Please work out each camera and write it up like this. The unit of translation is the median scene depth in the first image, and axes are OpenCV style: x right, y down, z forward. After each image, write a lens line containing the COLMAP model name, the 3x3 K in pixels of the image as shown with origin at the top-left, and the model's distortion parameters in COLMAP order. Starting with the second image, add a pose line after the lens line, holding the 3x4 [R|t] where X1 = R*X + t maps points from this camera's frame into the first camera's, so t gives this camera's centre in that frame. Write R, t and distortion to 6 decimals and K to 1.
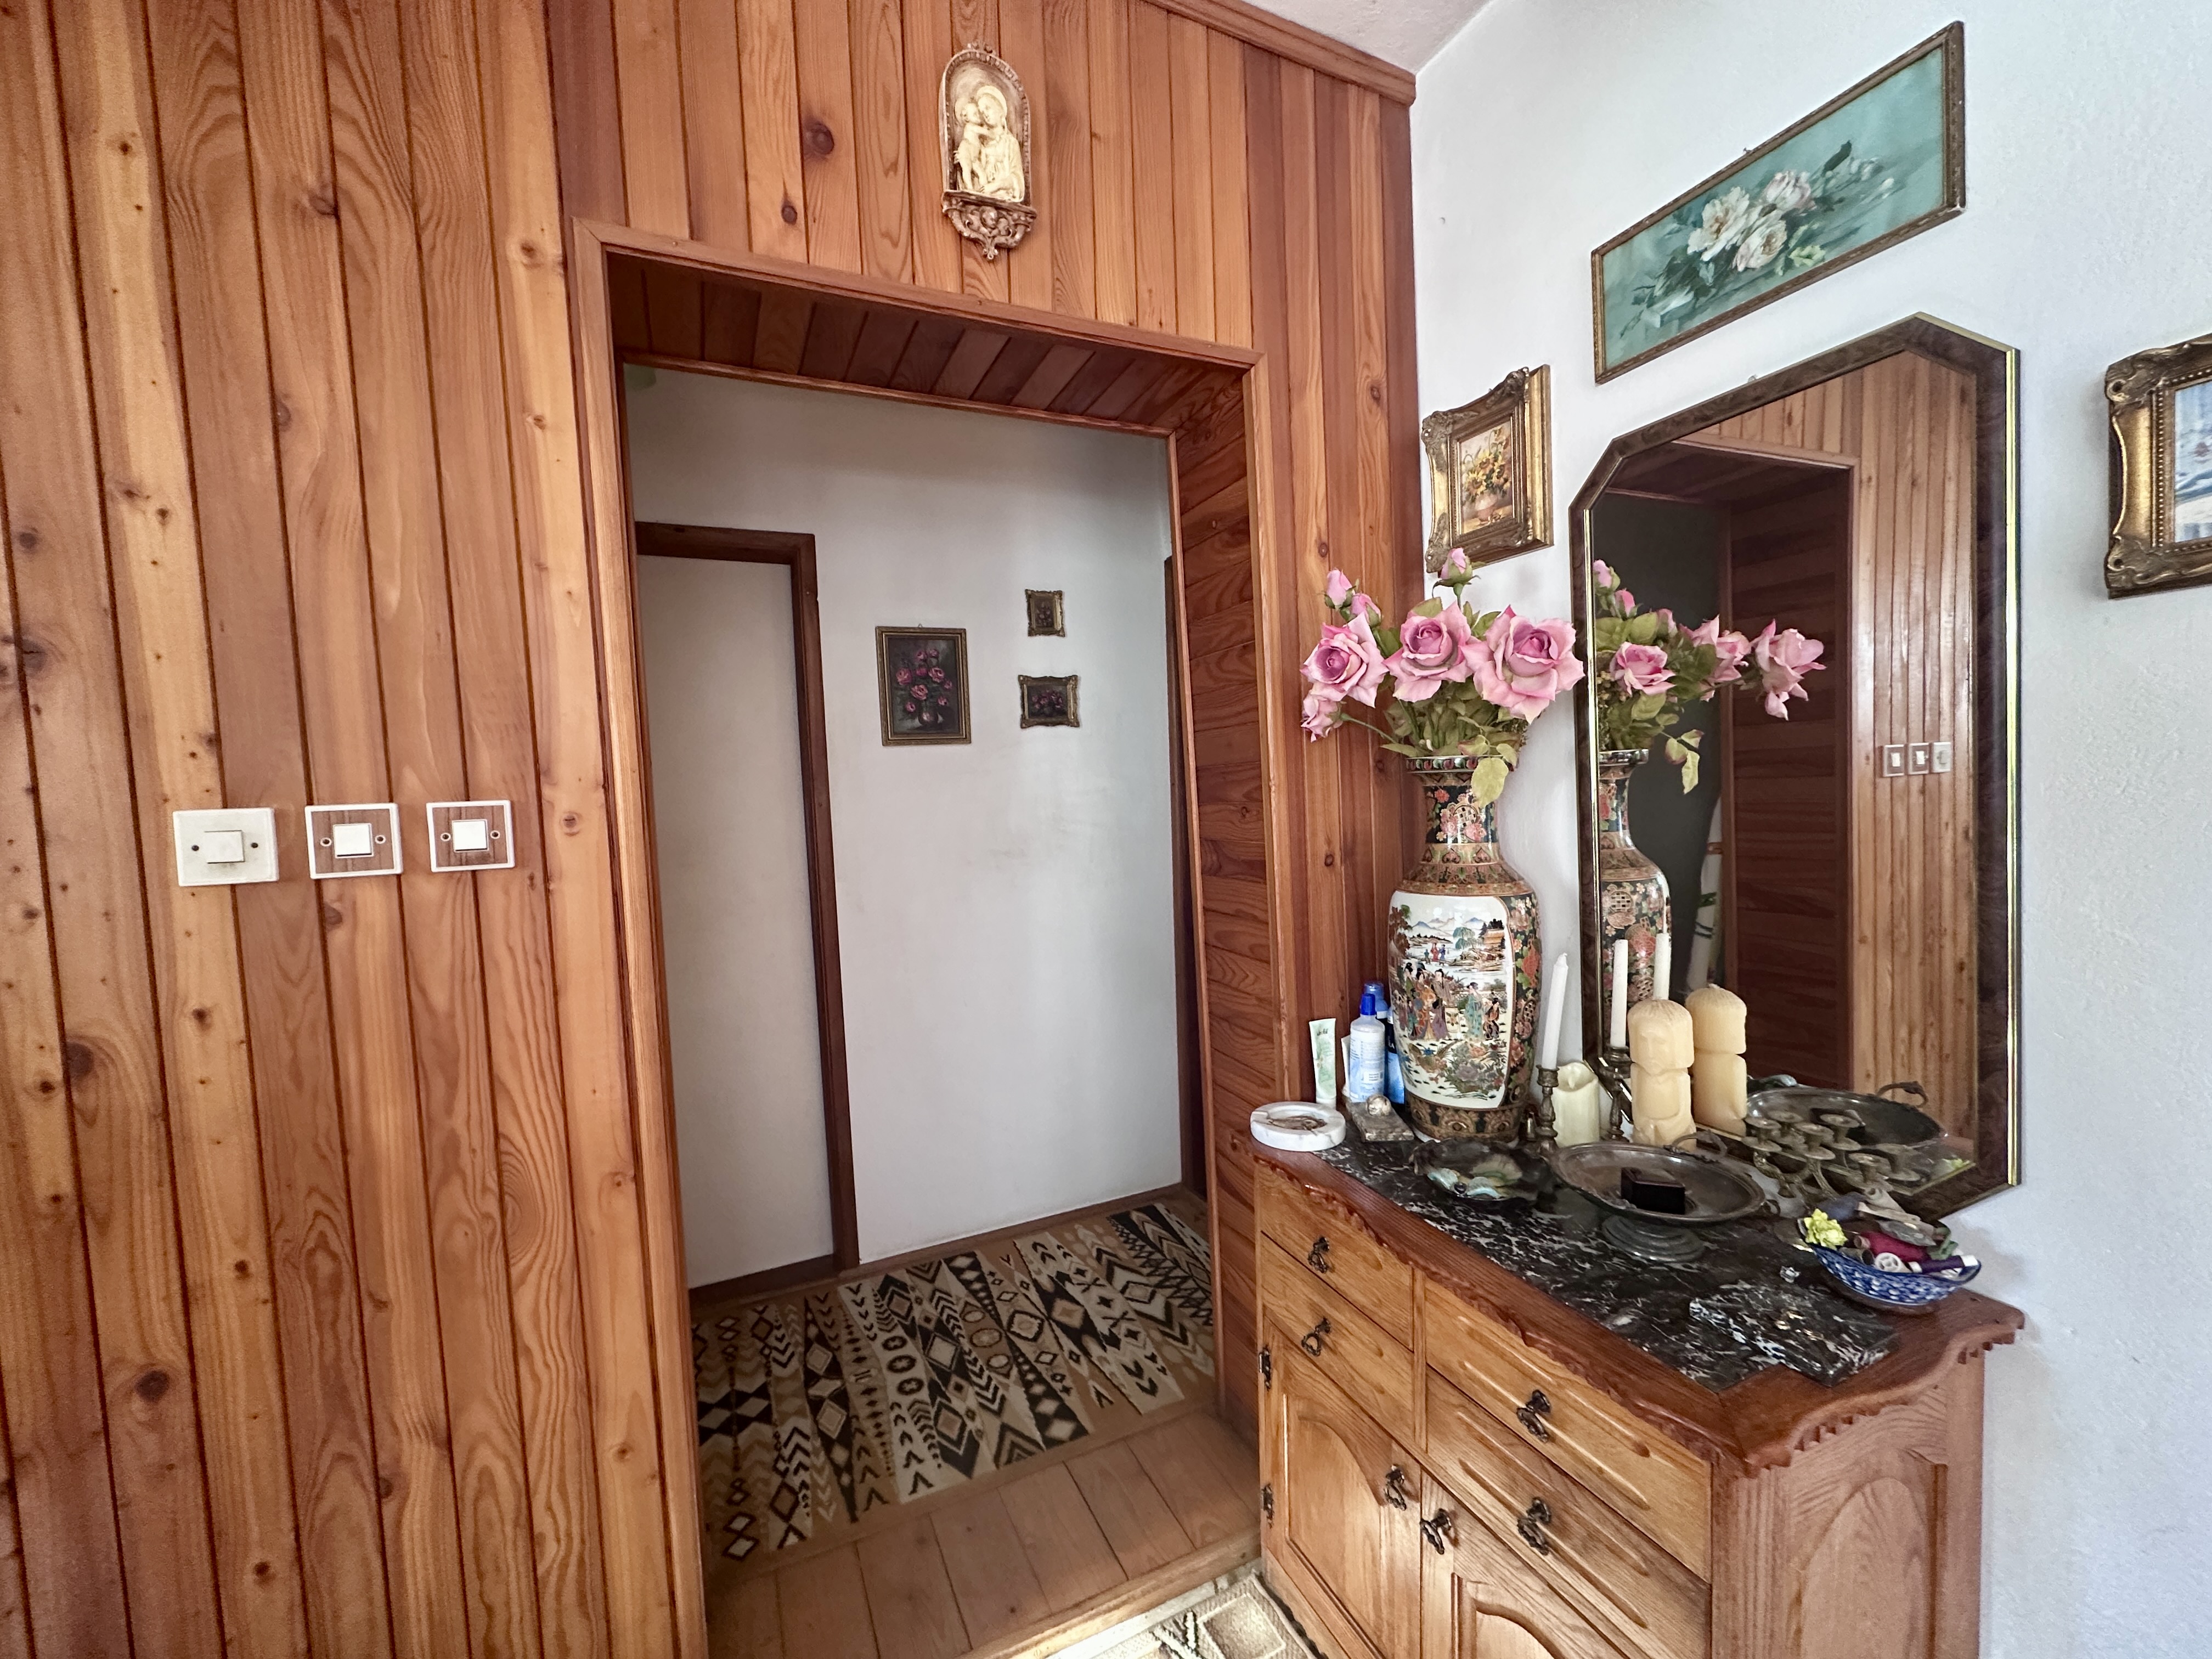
lens RADIAL K [[870.3, 0, 1106.0], [0, 870.3, 829.5], [0, 0, 1]] dist [0.000528, 0.000424]
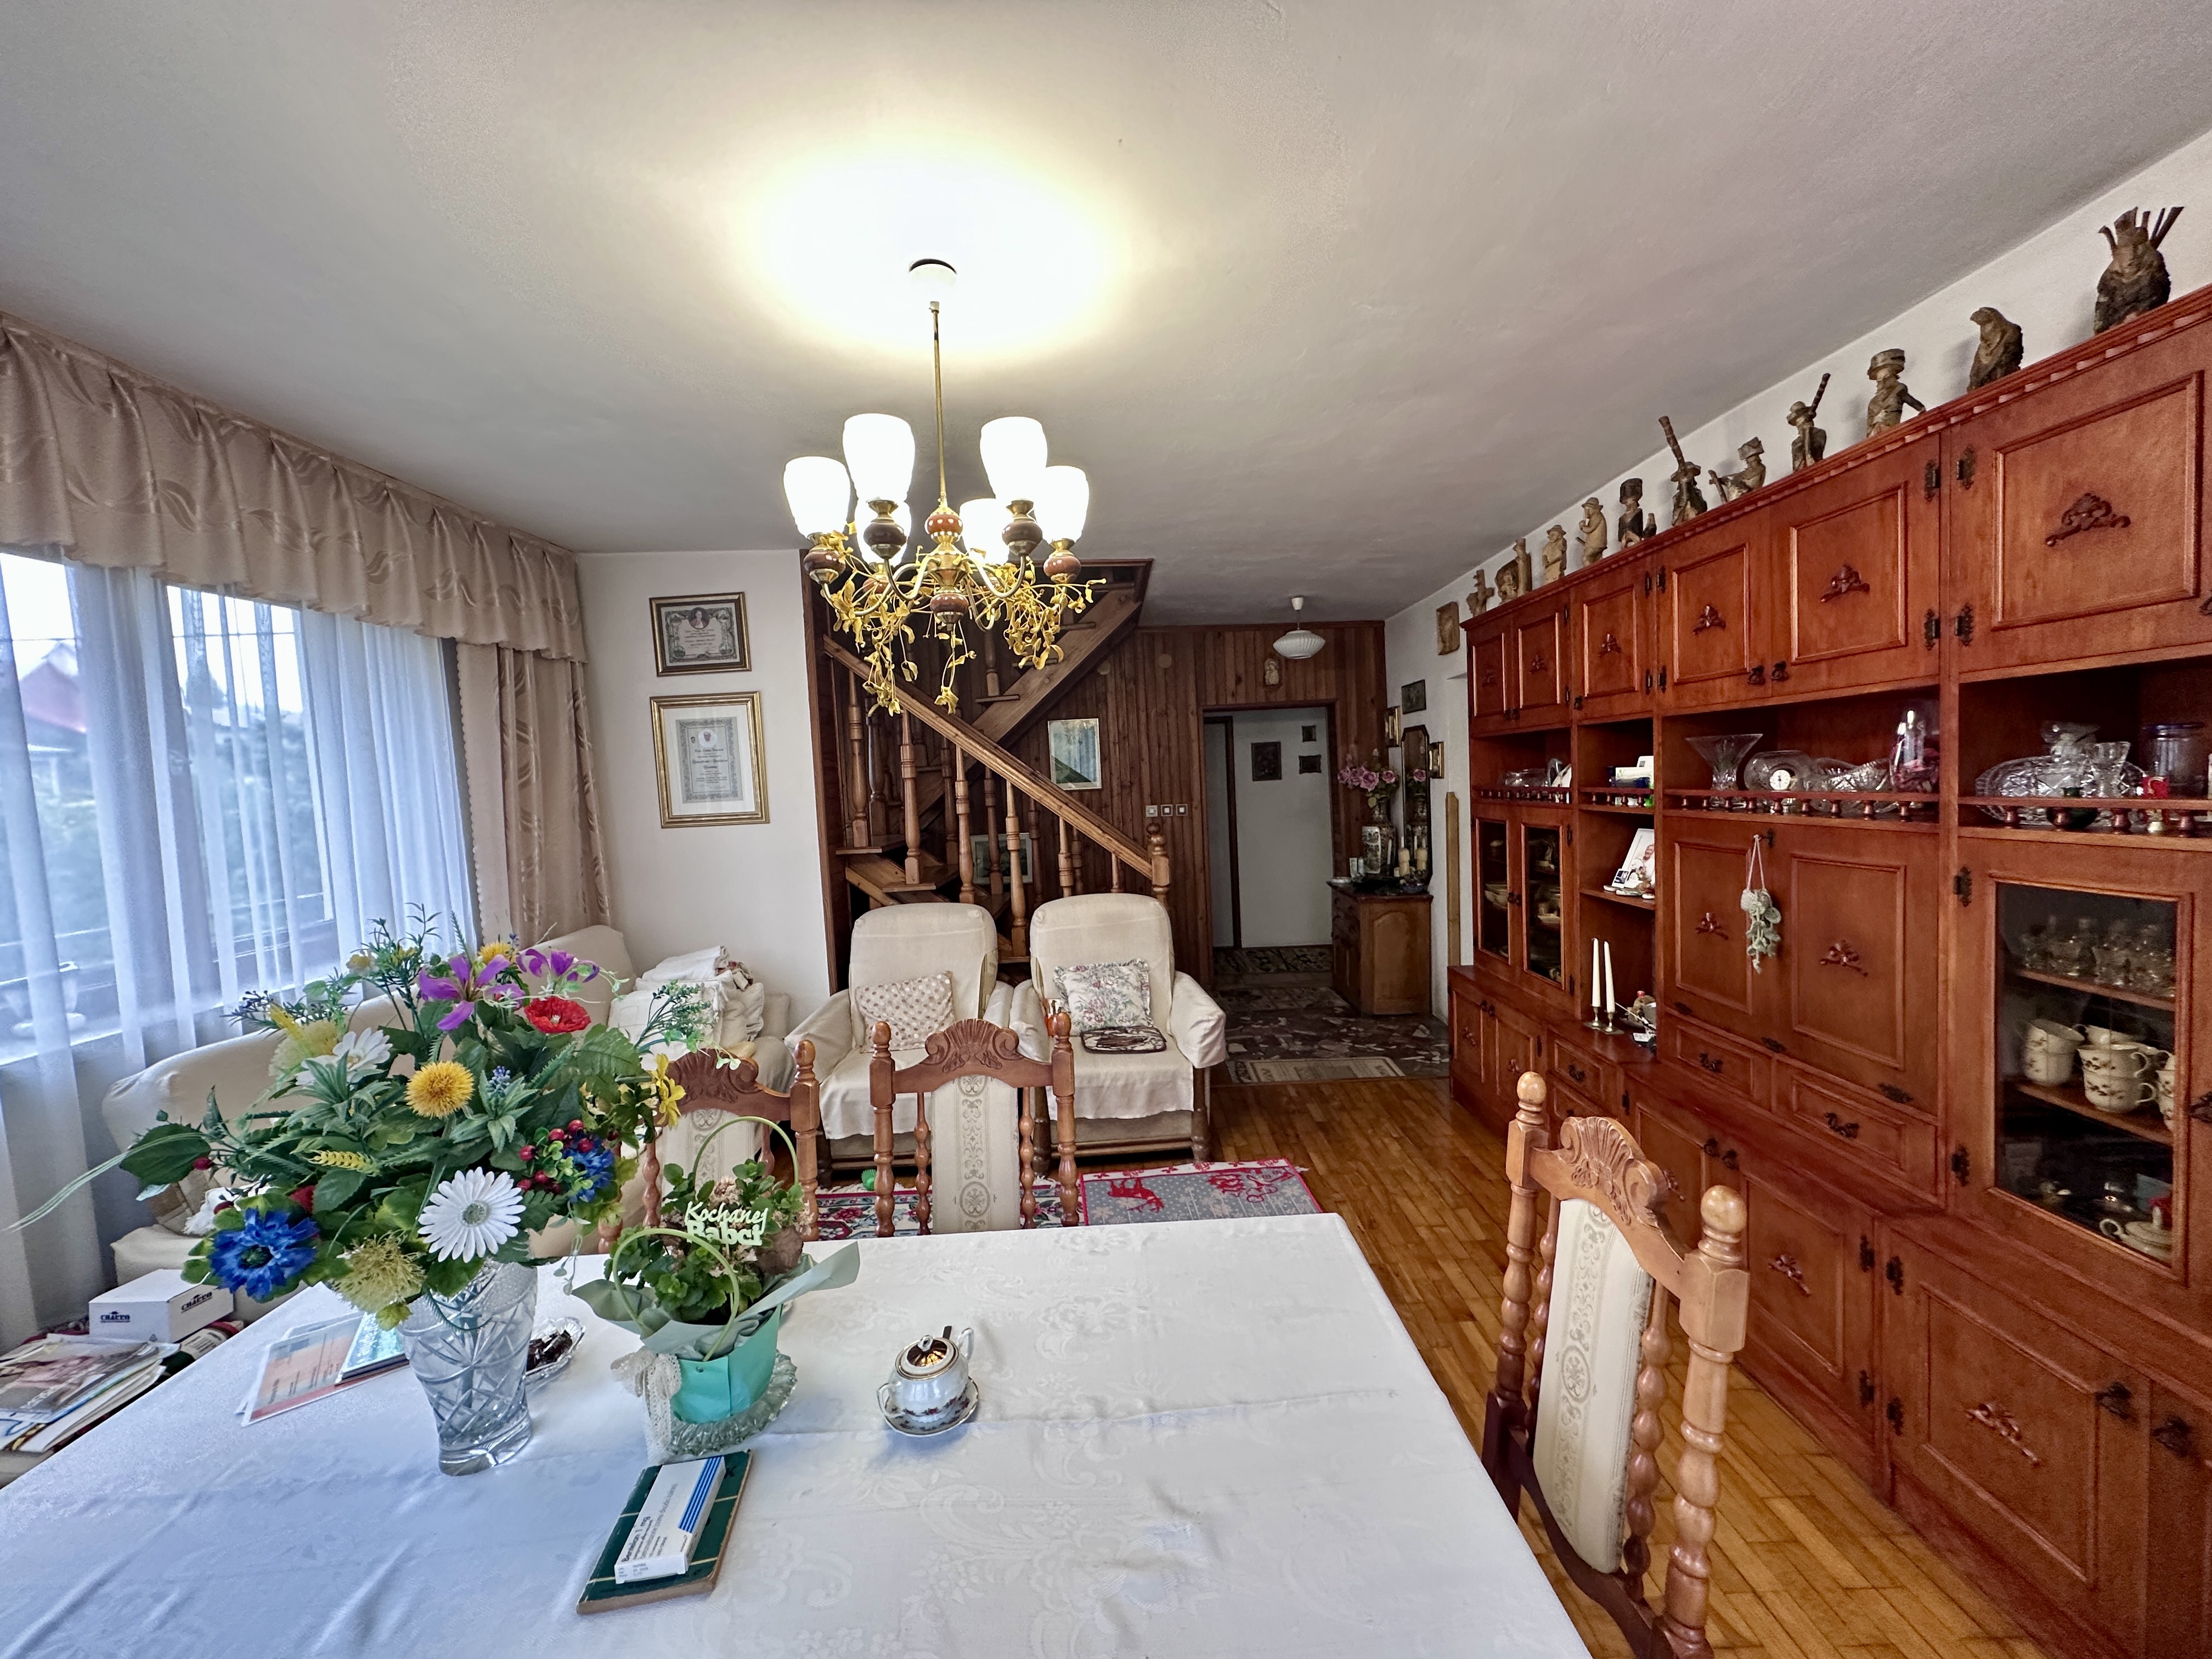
lens RADIAL K [[870.3, 0, 1106.0], [0, 870.3, 829.5], [0, 0, 1]] dist [0.000528, 0.000424]
pose [[0.905475, 0.027280, -0.423522, 0.958811], [-0.014099, 0.999315, 0.034223, -0.040889], [0.424165, -0.025017, 0.905239, -3.305012]]
